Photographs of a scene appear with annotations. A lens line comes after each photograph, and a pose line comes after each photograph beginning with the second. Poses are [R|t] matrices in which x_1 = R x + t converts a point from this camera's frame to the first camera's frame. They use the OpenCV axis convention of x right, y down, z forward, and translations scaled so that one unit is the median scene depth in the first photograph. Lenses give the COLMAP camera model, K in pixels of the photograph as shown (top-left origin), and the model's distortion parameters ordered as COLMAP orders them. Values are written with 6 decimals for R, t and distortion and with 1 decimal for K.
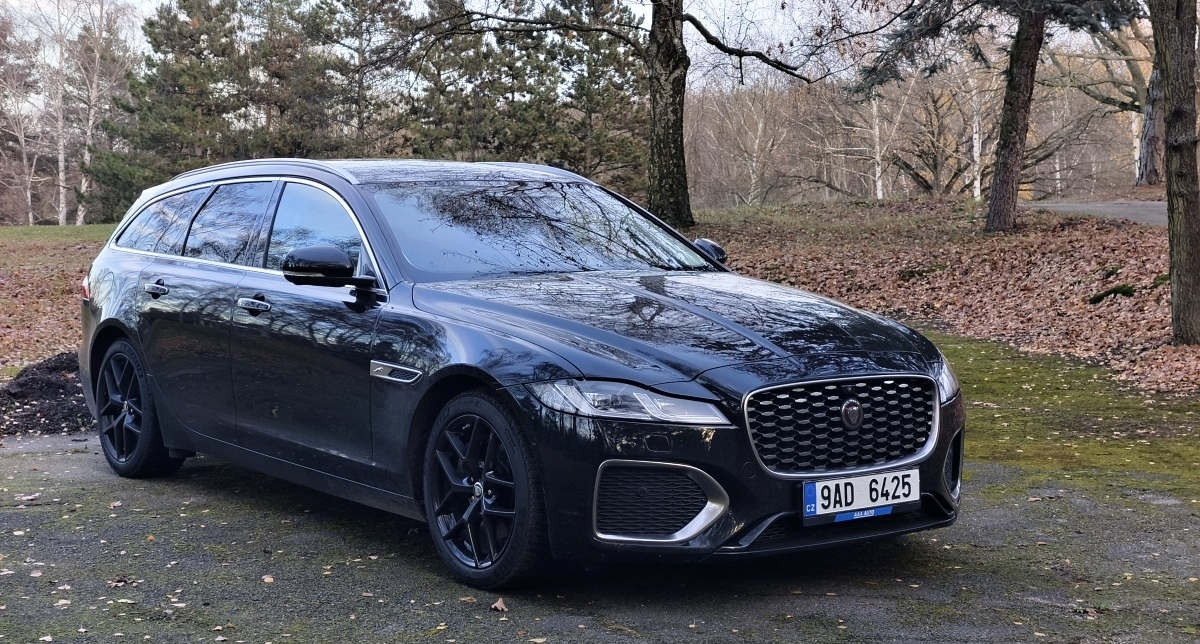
lens RADIAL K [[1730.9, 0, 600.0], [0, 1730.9, 322.0], [0, 0, 1]] dist [0.058013, -0.071367]
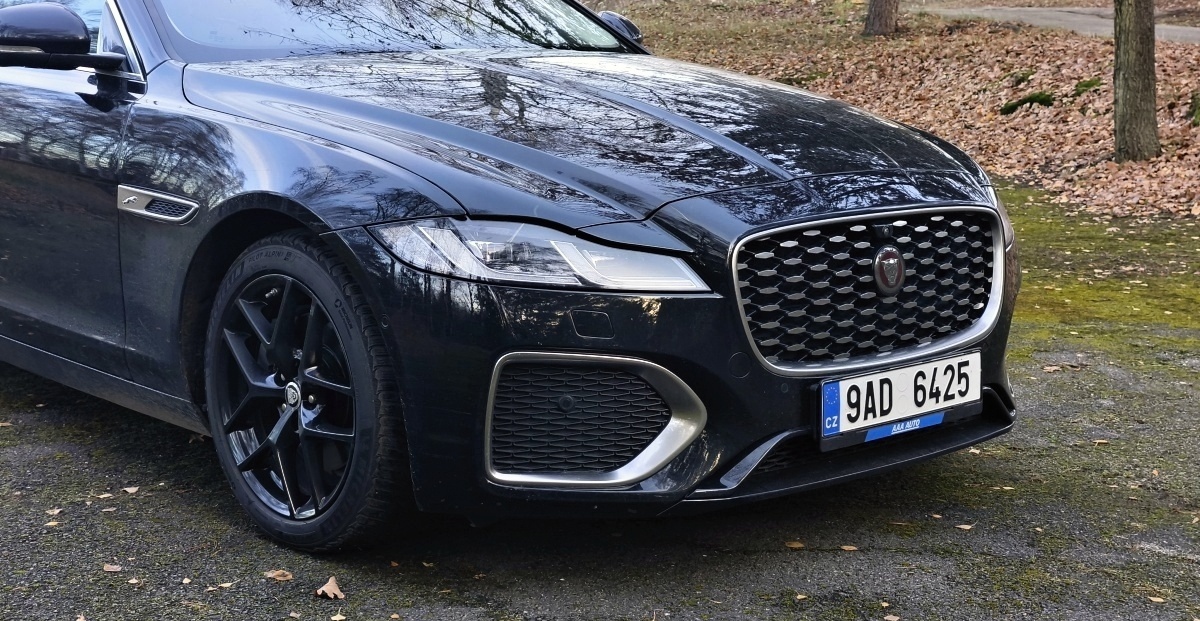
lens RADIAL K [[1740.5, 0, 600.0], [0, 1740.5, 310.5], [0, 0, 1]] dist [0.052838, -0.085988]
pose [[0.994905, -0.009070, 0.100408, -0.023055], [-0.000773, 0.995229, 0.097564, 0.005700], [-0.100814, -0.097145, 0.990151, 0.371133]]
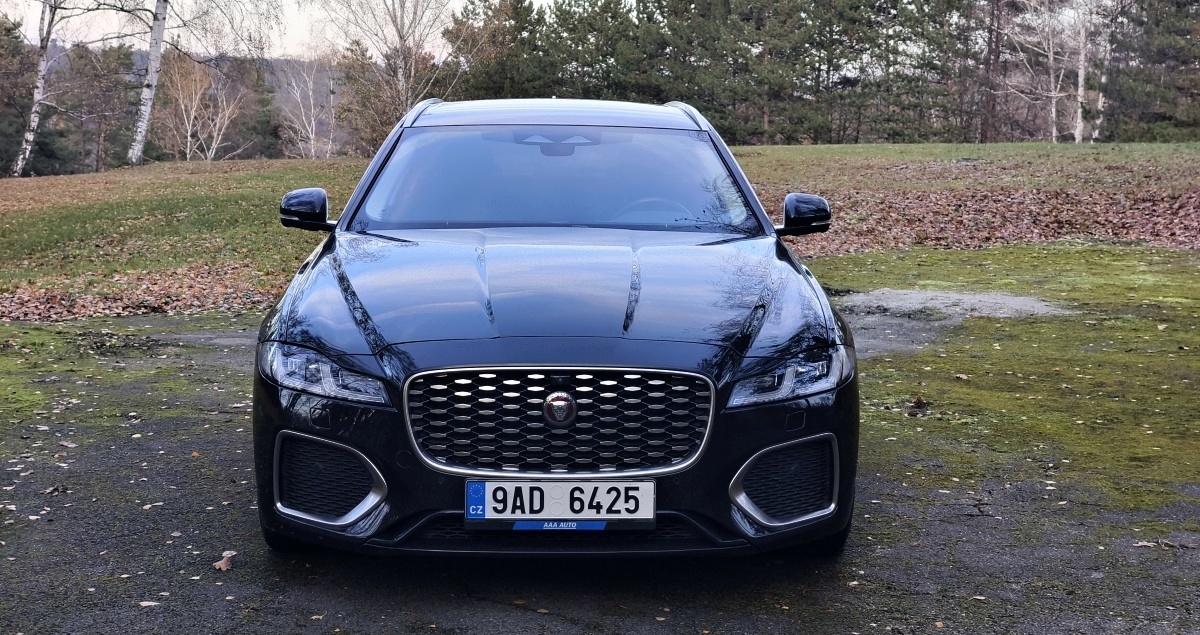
lens RADIAL K [[1717.8, 0, 600.0], [0, 1717.8, 317.5], [0, 0, 1]] dist [0.008331, 0.009056]
pose [[0.819761, 0.076140, -0.567622, 0.631592], [-0.048668, 0.996799, 0.063423, -0.046991], [0.570634, -0.024366, 0.820843, 0.302073]]
